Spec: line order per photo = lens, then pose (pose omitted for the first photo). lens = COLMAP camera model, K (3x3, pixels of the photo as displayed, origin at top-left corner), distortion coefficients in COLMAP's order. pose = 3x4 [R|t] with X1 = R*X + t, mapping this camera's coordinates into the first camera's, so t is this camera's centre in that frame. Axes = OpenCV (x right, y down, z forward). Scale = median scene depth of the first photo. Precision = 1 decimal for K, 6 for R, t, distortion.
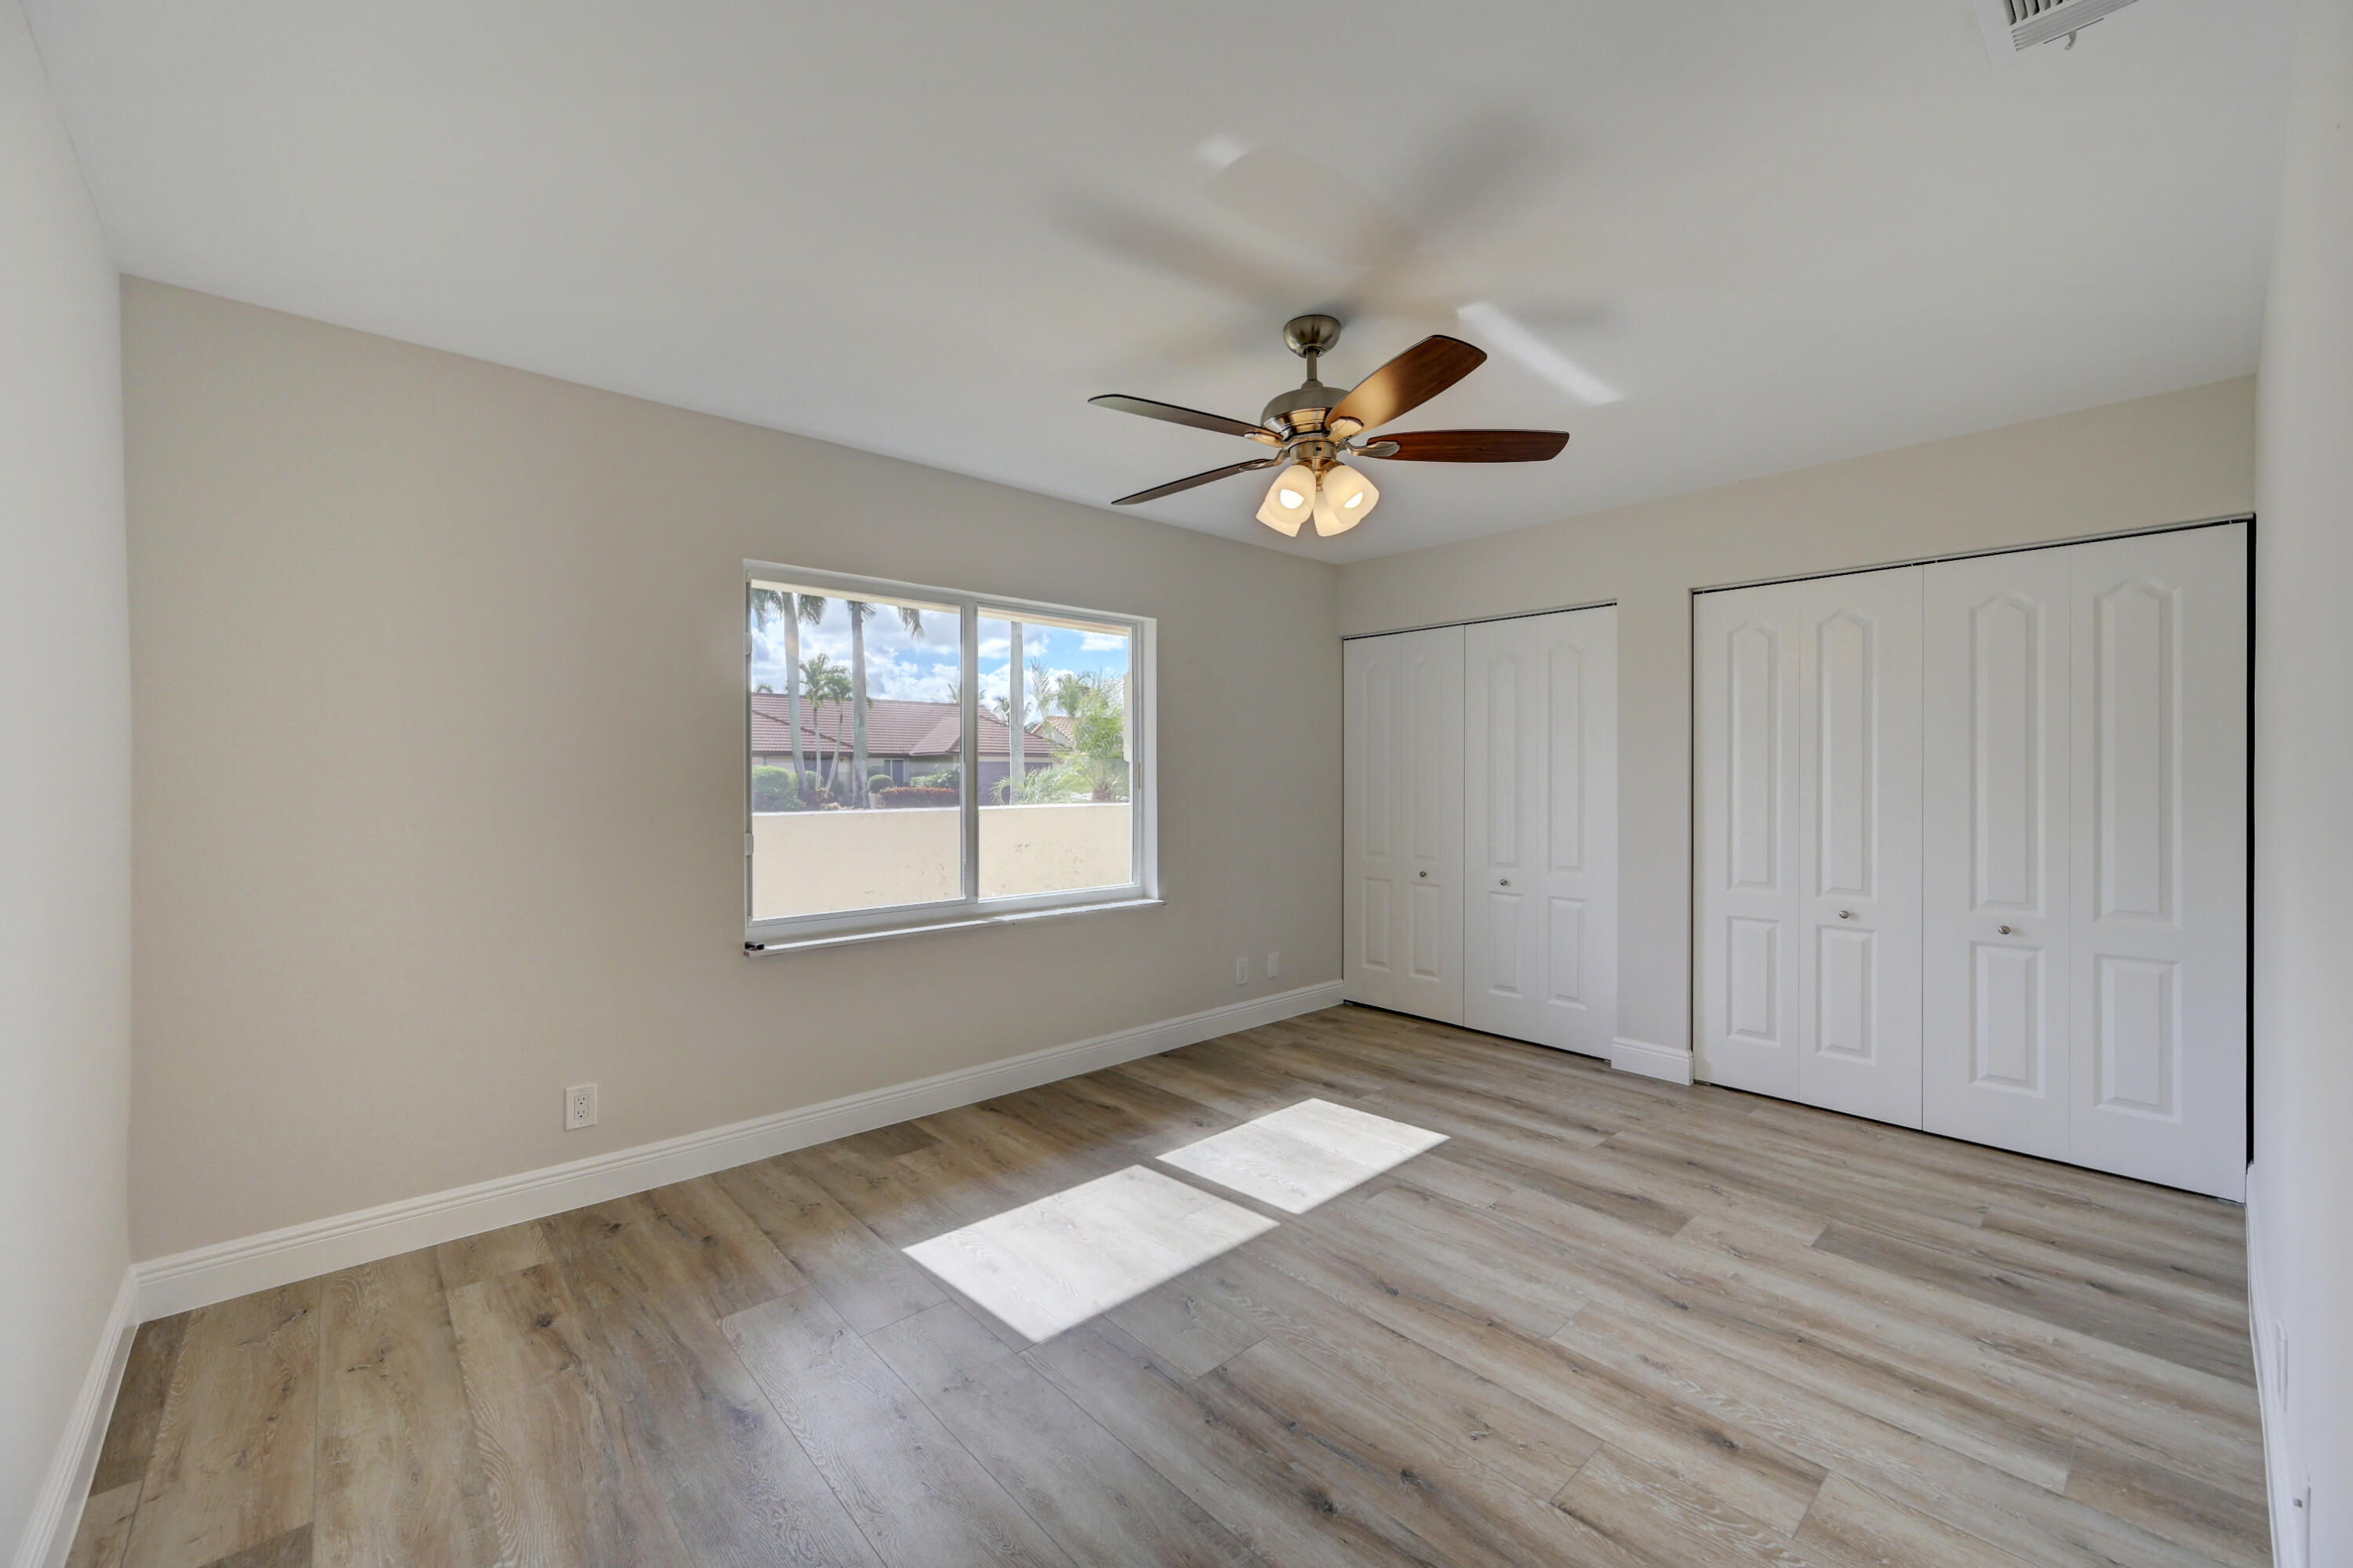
lens RADIAL K [[942.2, 0, 1194.5], [0, 942.2, 779.1], [0, 0, 1]] dist [0.005688, -0.000644]
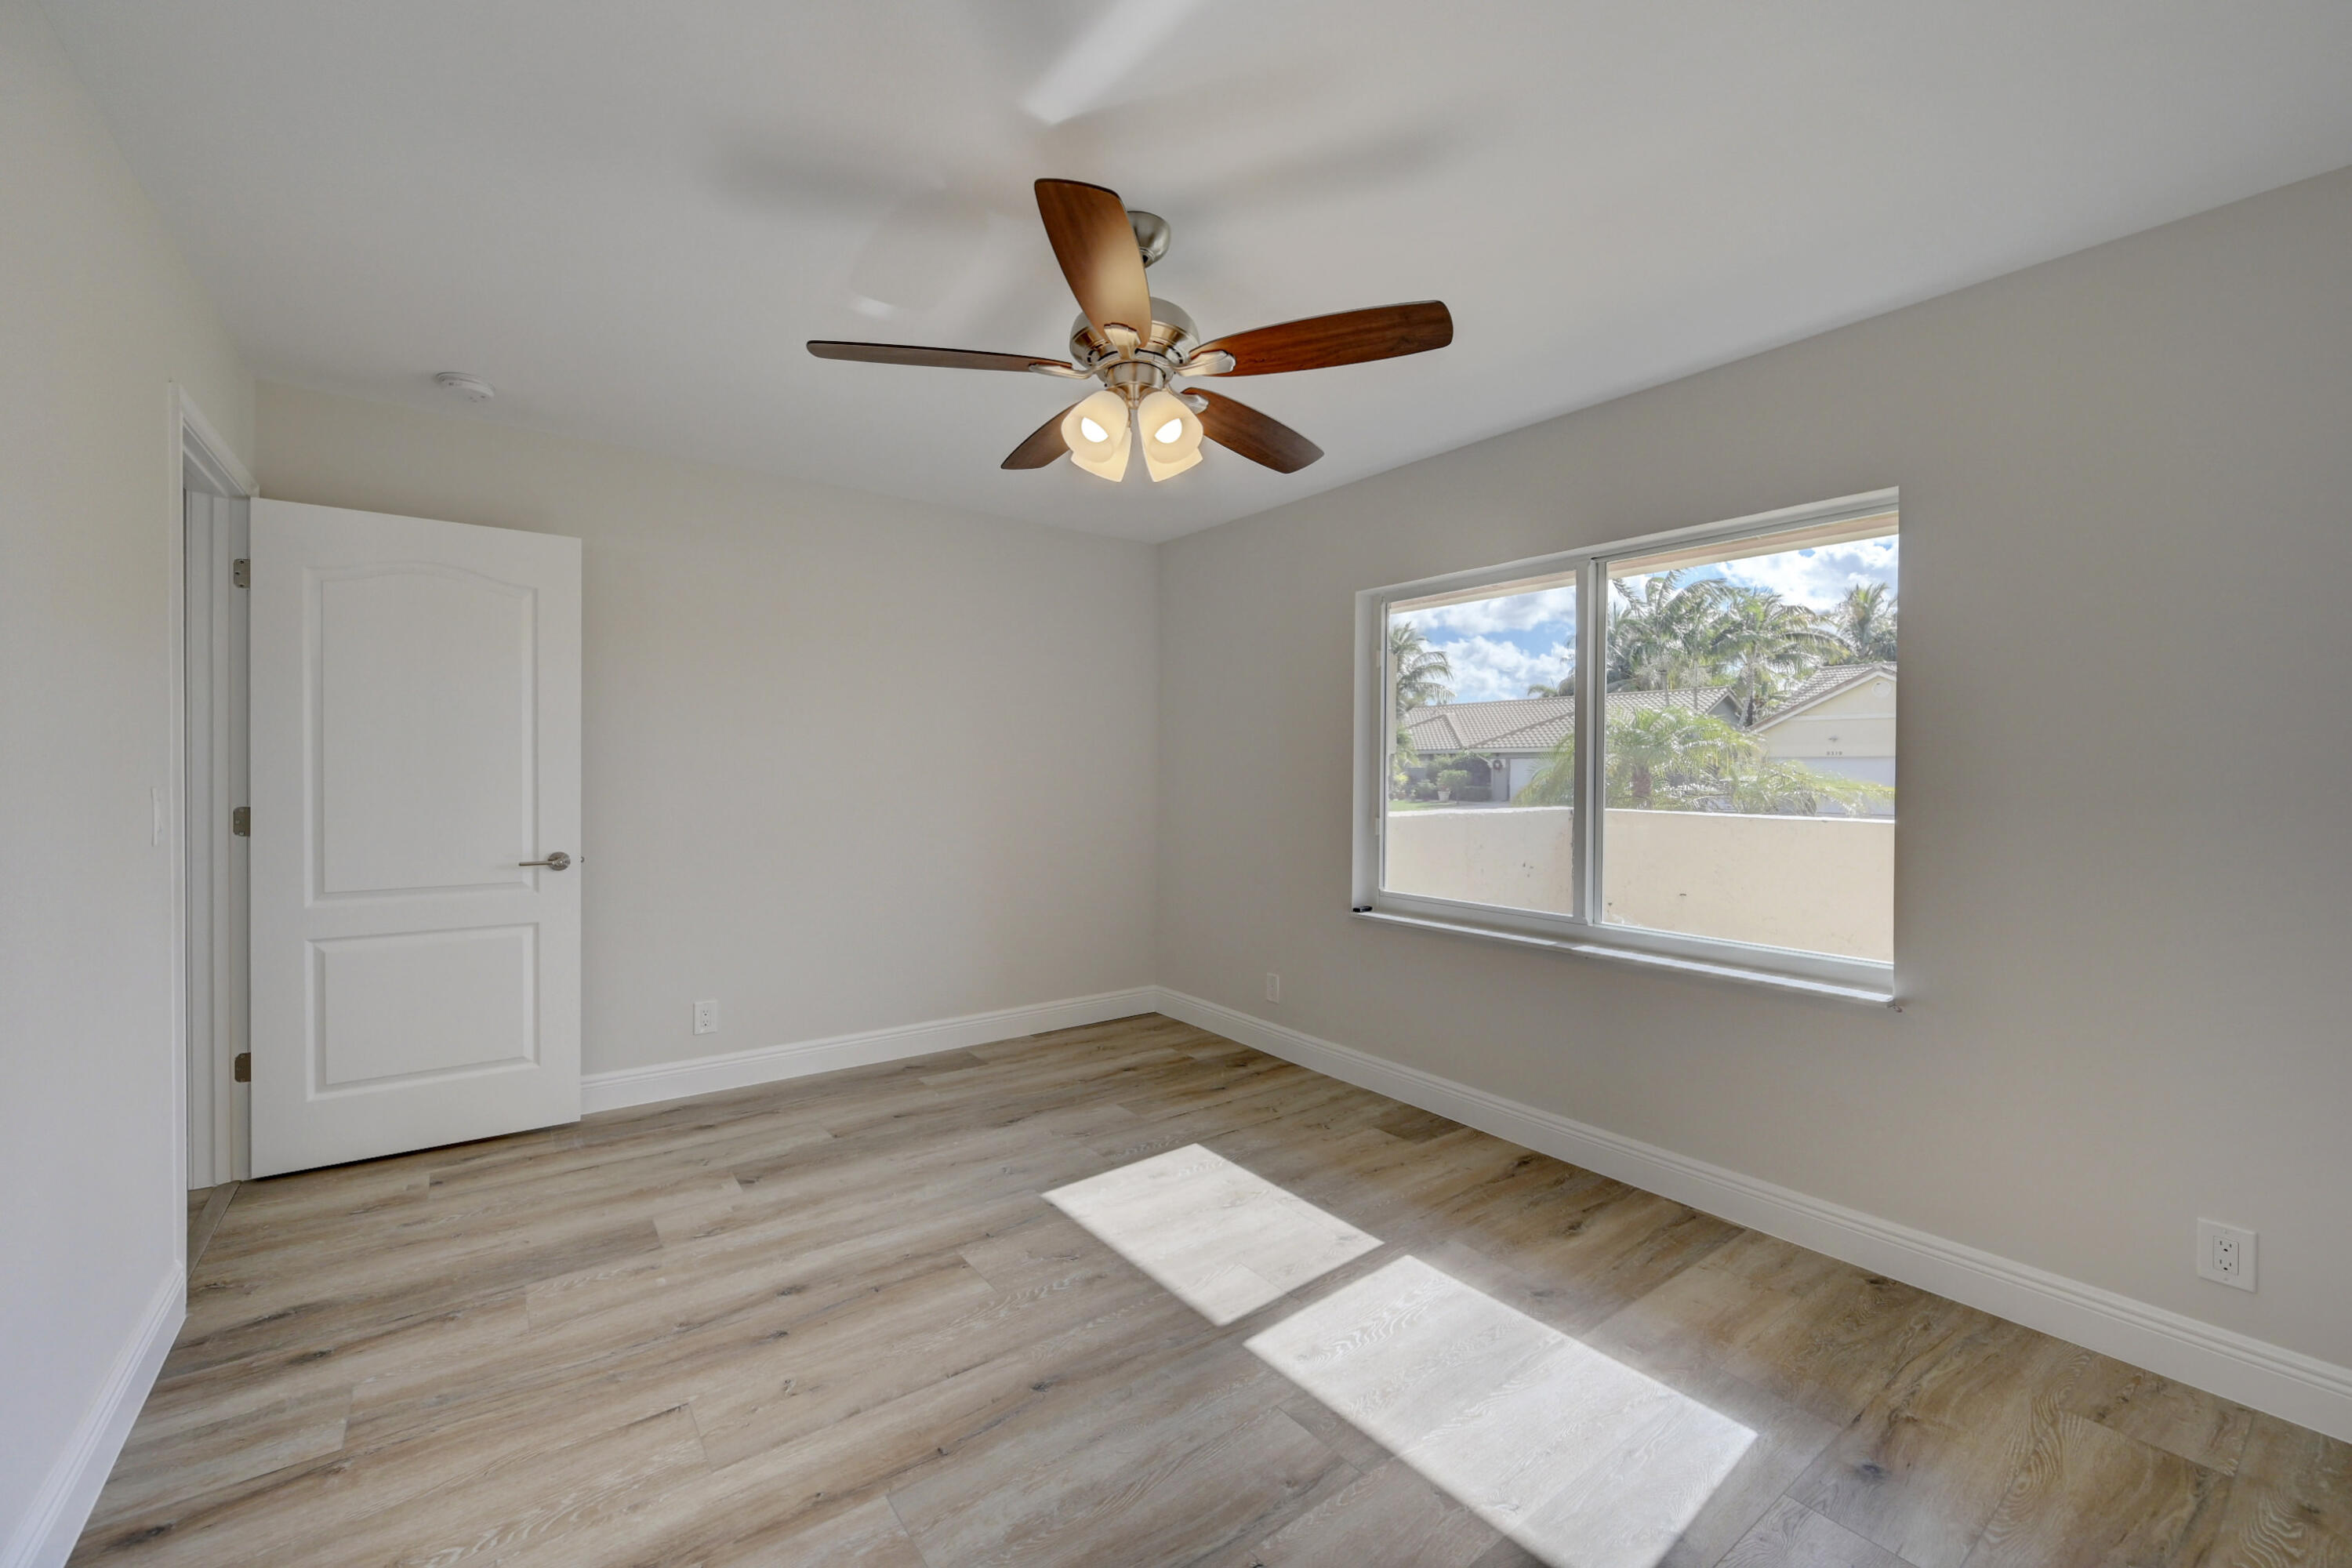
lens RADIAL K [[941.8, 0, 1195.3], [0, 941.8, 776.4], [0, 0, 1]] dist [0.005688, -0.000644]
pose [[-0.096681, 0.006639, -0.995293, 0.854696], [-0.009761, 0.999923, 0.007619, -0.002161], [0.995268, 0.010452, -0.096609, 1.012175]]
